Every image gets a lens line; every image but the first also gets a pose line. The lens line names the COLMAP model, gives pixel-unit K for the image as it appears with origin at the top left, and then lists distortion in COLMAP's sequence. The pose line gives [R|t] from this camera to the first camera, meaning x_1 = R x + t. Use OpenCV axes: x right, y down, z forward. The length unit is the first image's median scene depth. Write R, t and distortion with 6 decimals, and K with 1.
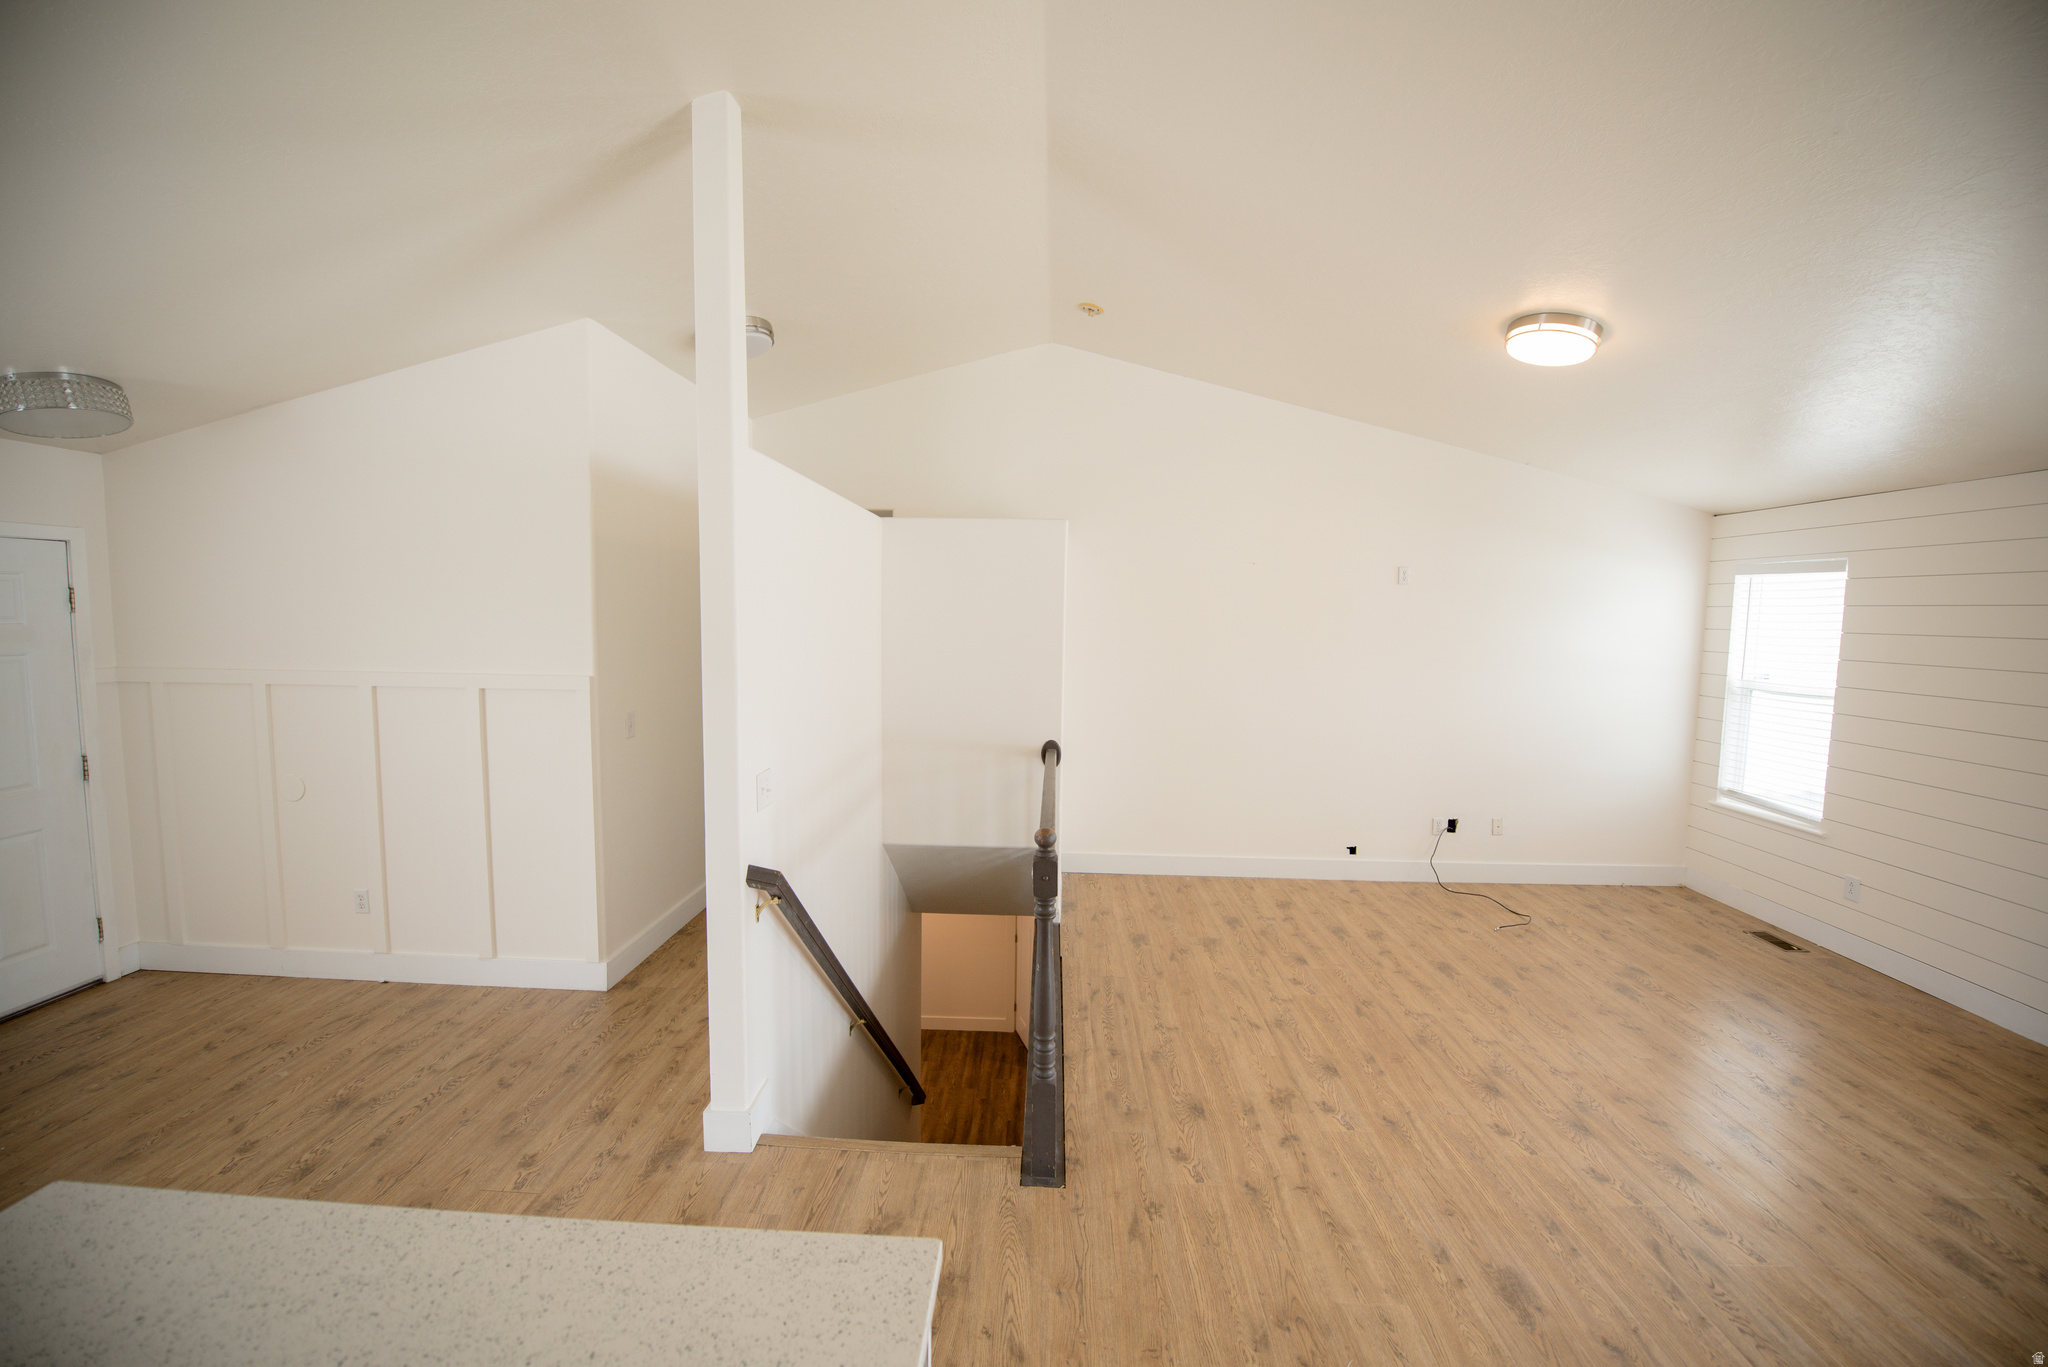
lens RADIAL K [[814.3, 0, 1023.1], [0, 814.3, 679.4], [0, 0, 1]] dist [-0.013199, -0.003878]
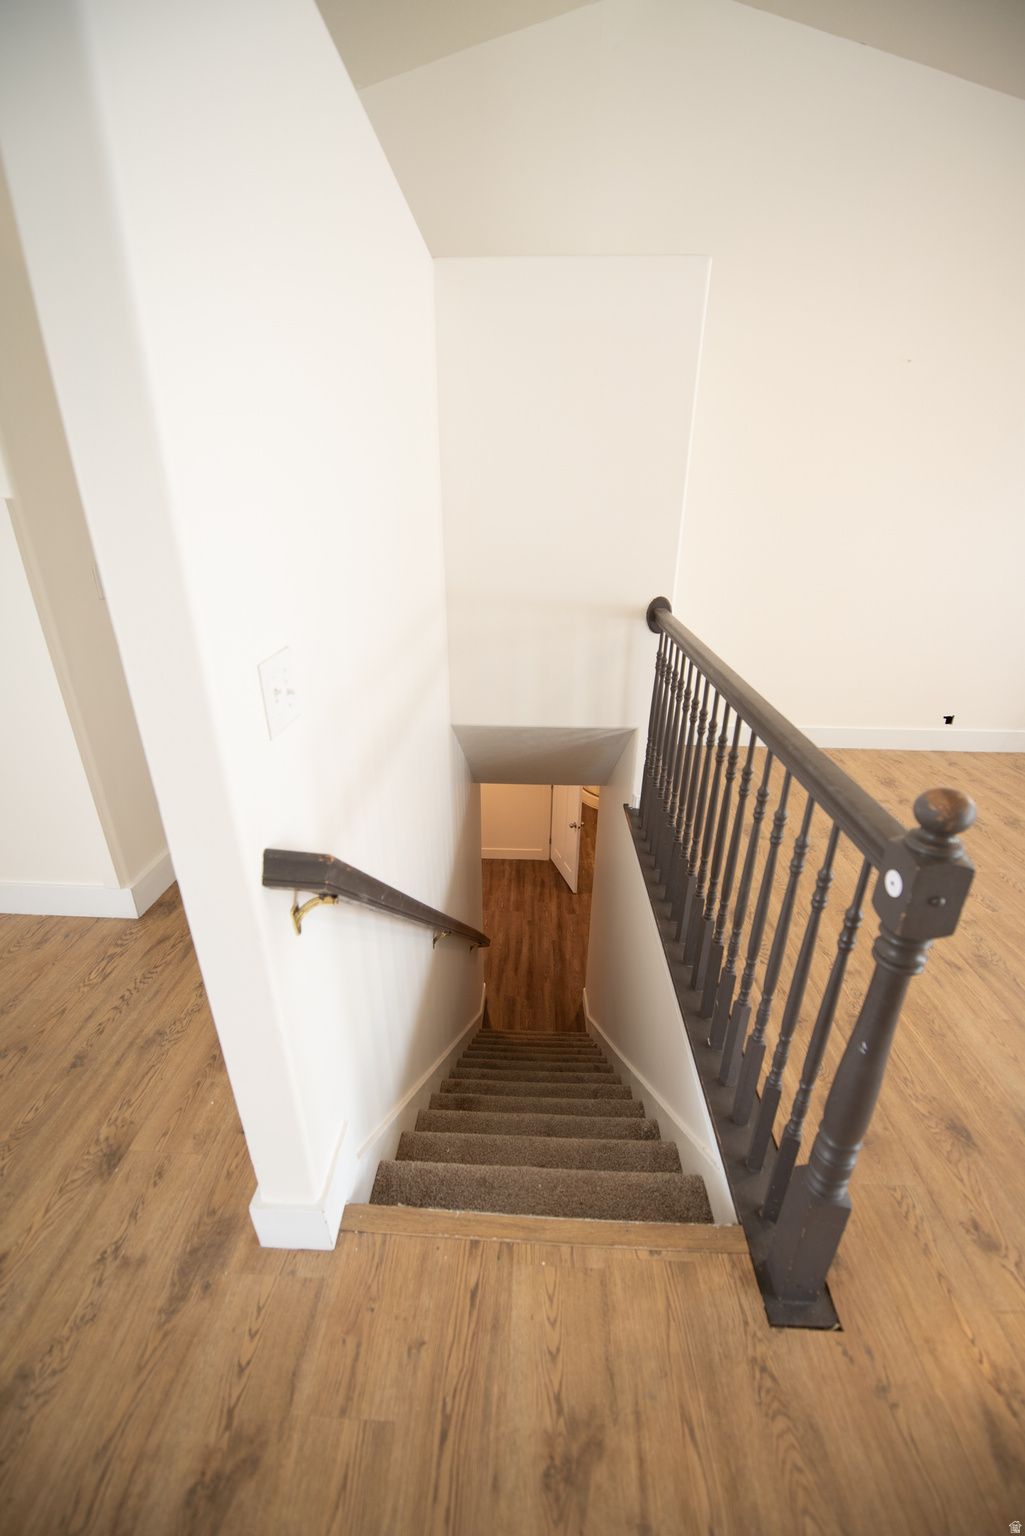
lens RADIAL K [[610.7, 0, 507.8], [0, 610.7, 770.4], [0, 0, 1]] dist [-0.013199, -0.003878]
pose [[0.999888, -0.007834, -0.012765, -0.141758], [0.011611, 0.943801, 0.330309, 0.048594], [0.009460, -0.330420, 0.943787, 0.510234]]
